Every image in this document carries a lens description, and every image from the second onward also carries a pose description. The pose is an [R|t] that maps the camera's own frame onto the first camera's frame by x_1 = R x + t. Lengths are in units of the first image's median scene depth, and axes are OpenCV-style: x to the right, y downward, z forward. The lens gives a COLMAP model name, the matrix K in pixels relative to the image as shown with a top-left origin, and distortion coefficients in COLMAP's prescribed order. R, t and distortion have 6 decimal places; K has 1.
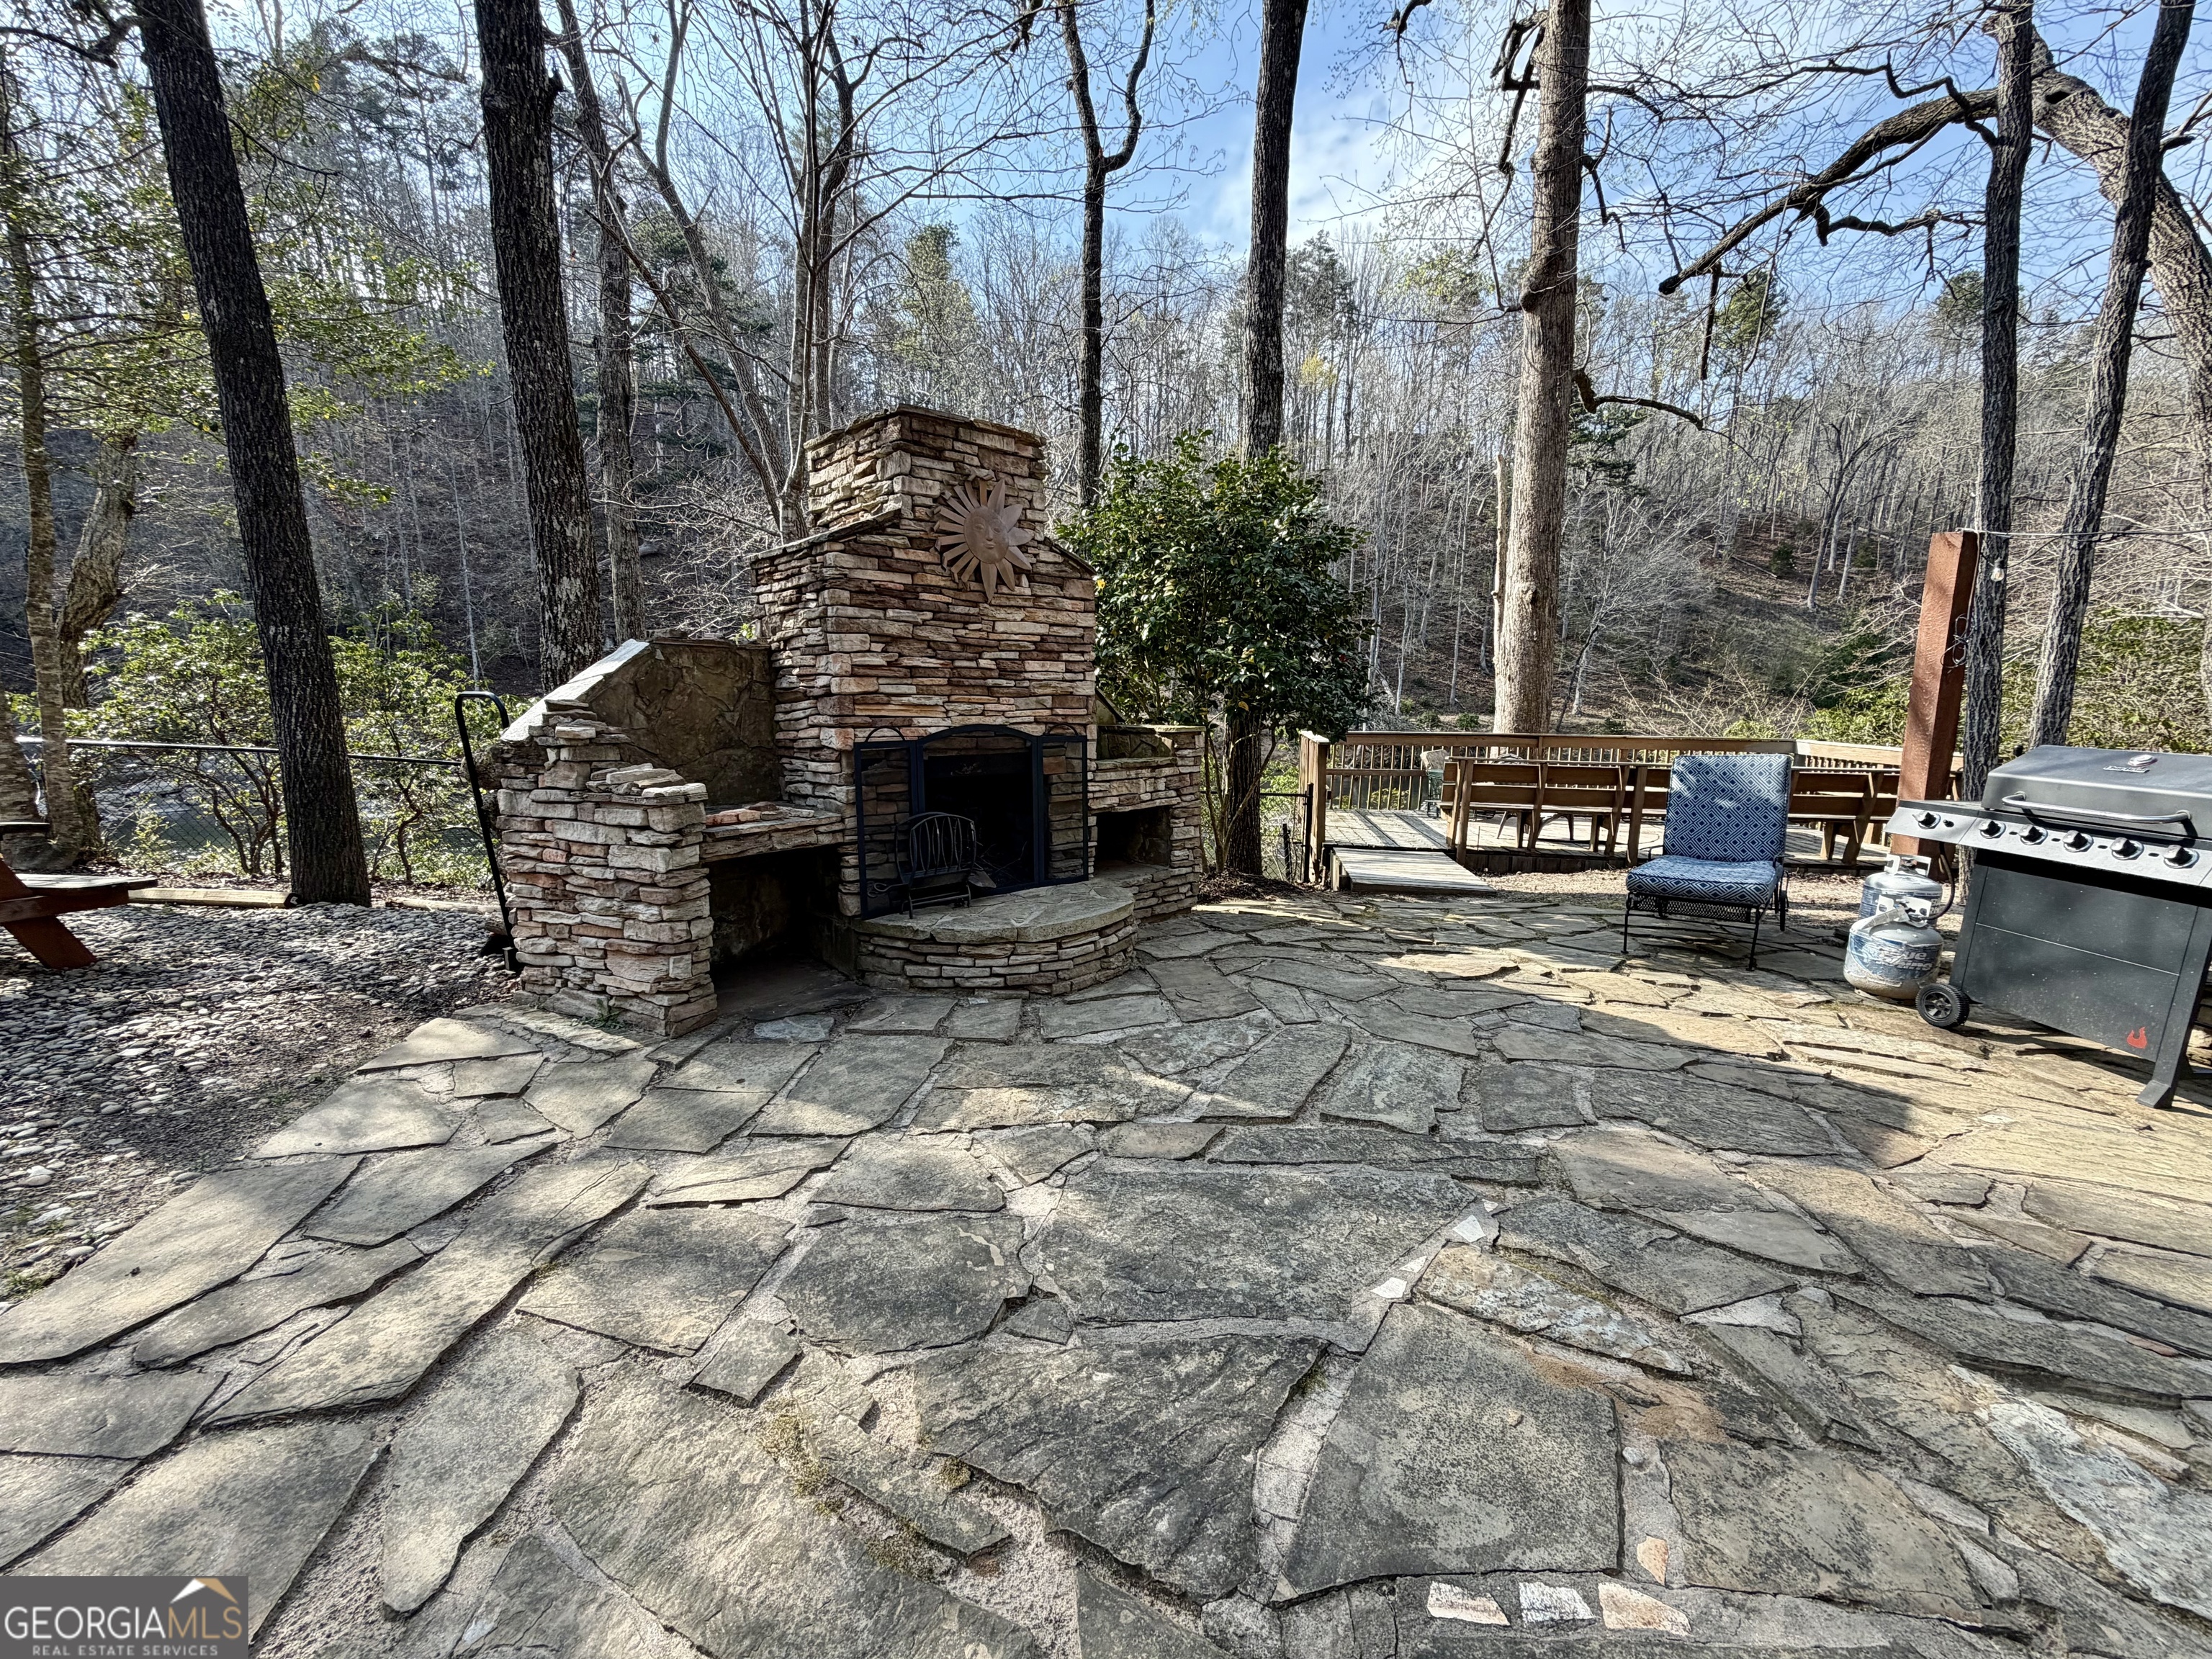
lens RADIAL K [[880.1, 0, 1104.8], [0, 880.1, 834.6], [0, 0, 1]] dist [0.000780, -0.000137]
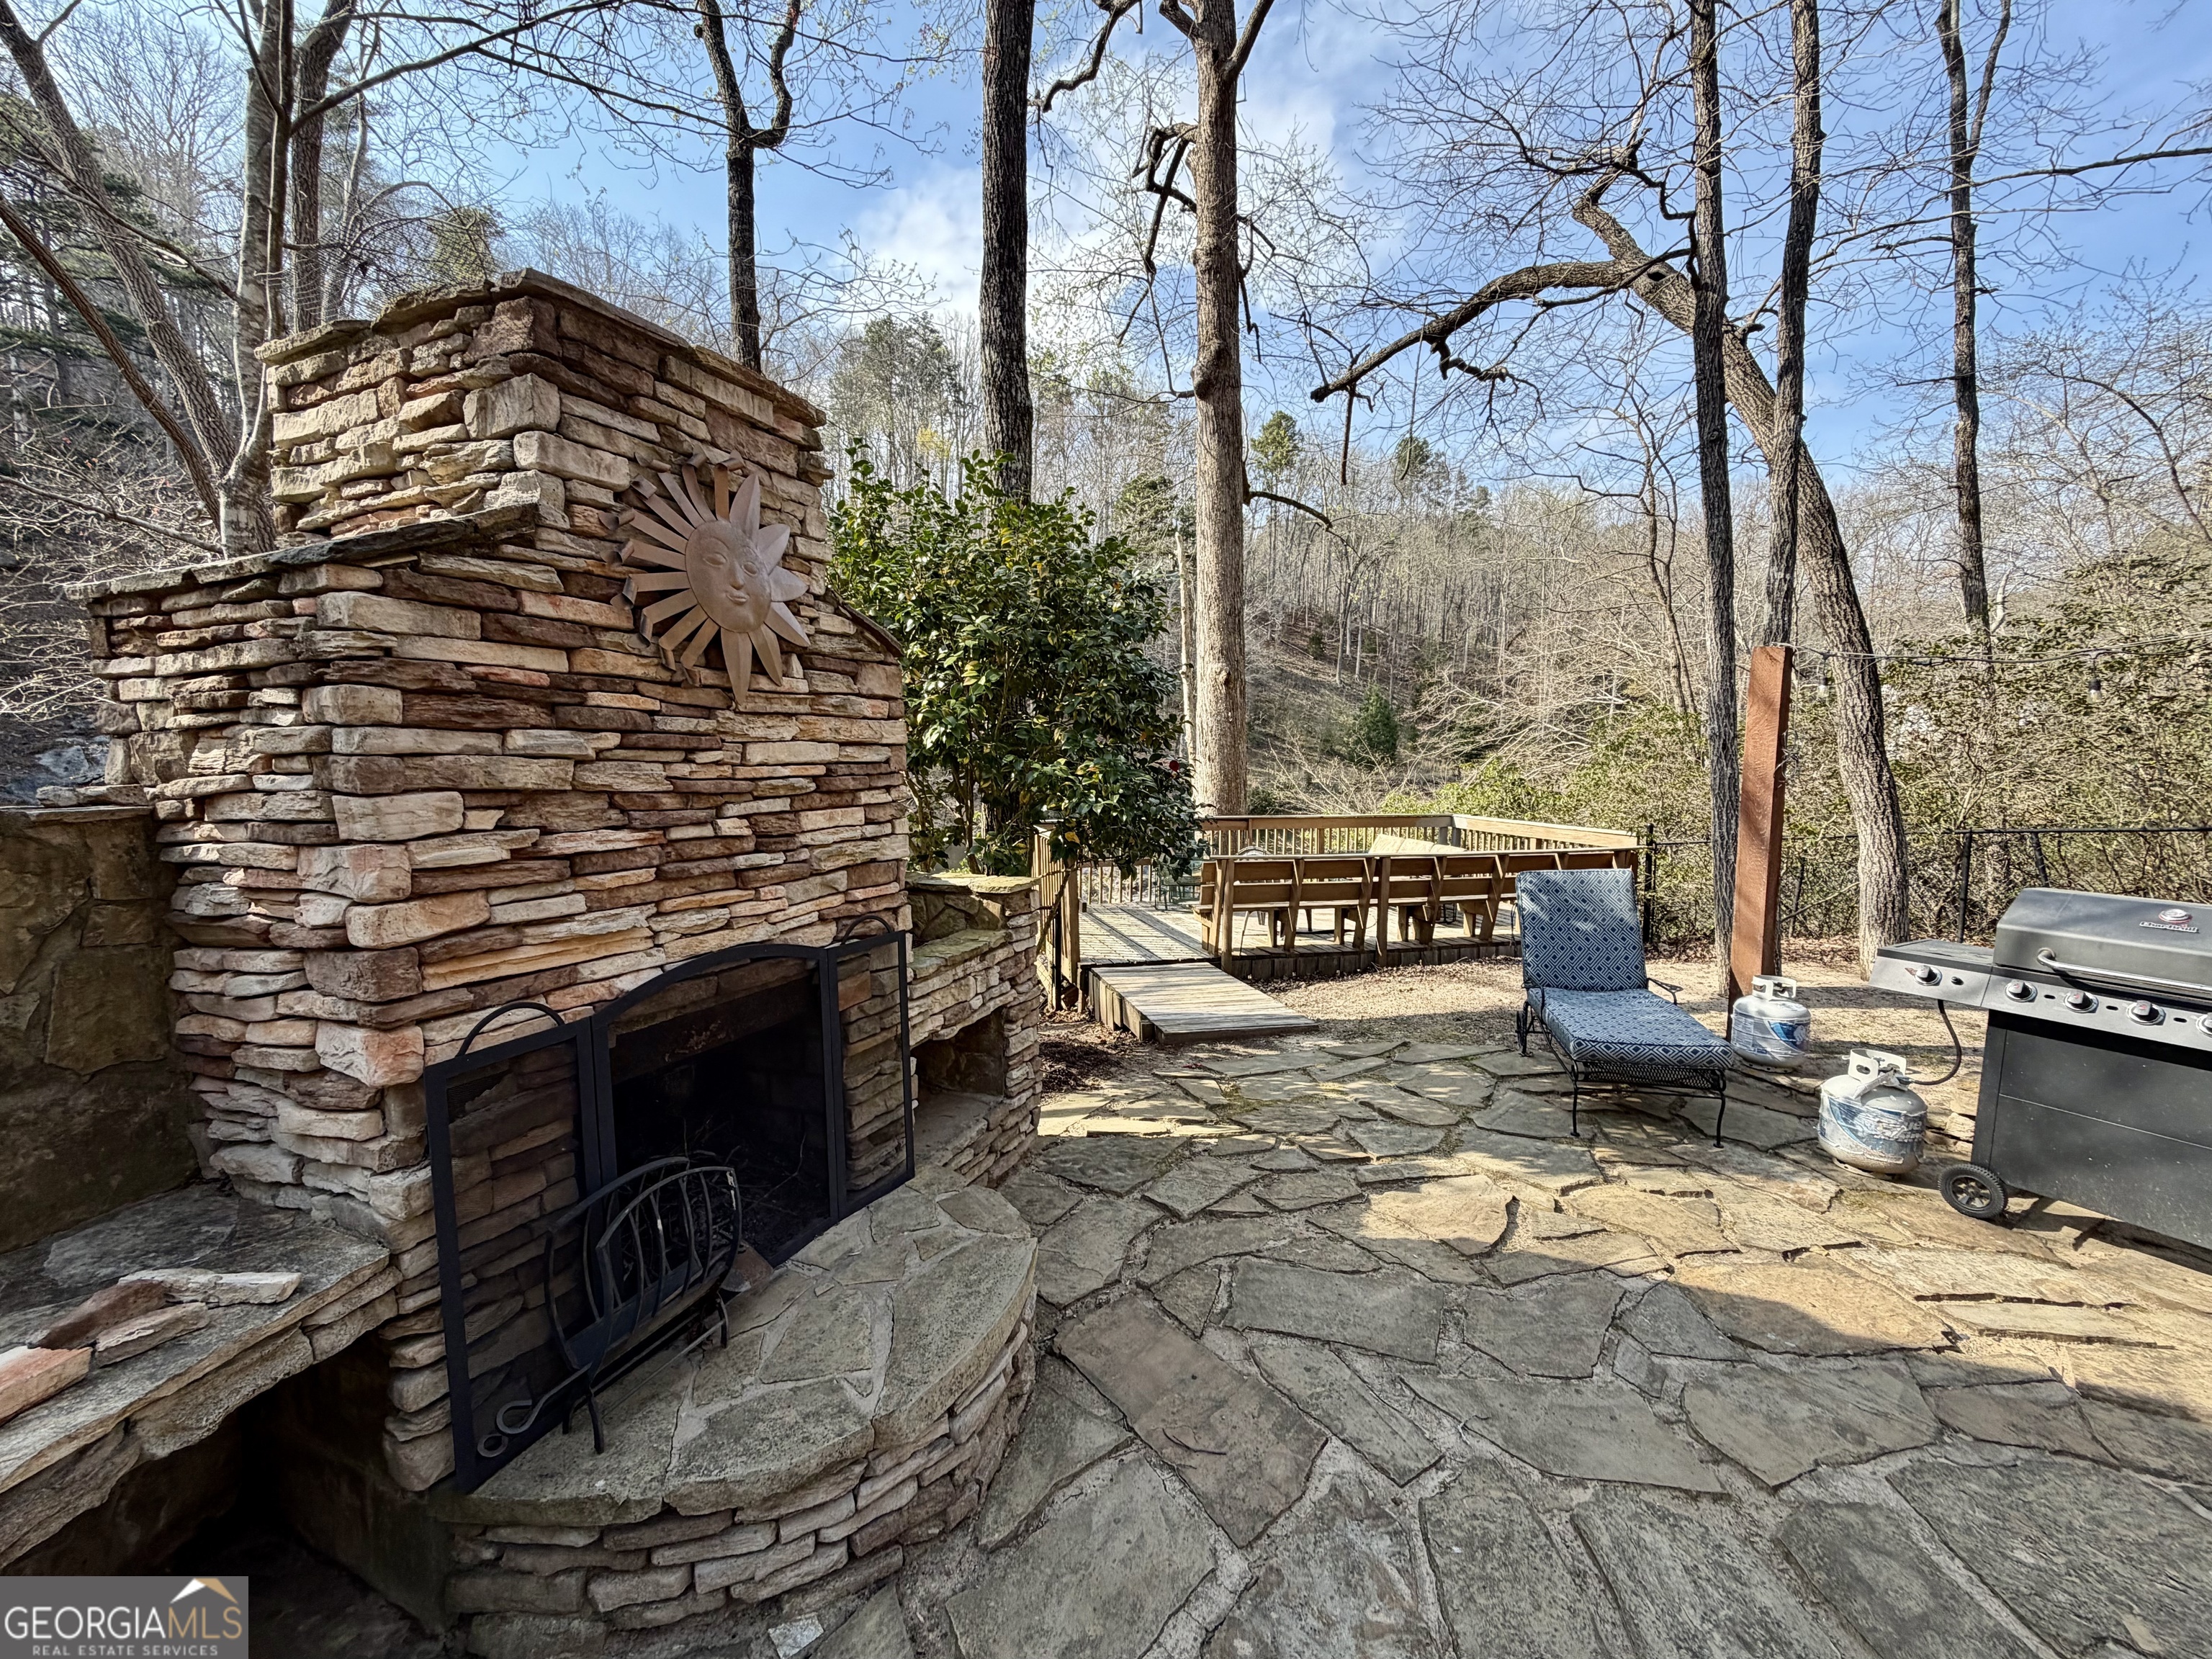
lens RADIAL K [[880.1, 0, 1104.1], [0, 880.1, 833.4], [0, 0, 1]] dist [0.000780, -0.000137]
pose [[0.913750, -0.043625, 0.403929, -0.141724], [0.070930, 0.996079, -0.052875, -0.146465], [-0.400038, 0.076965, 0.913261, 0.446499]]
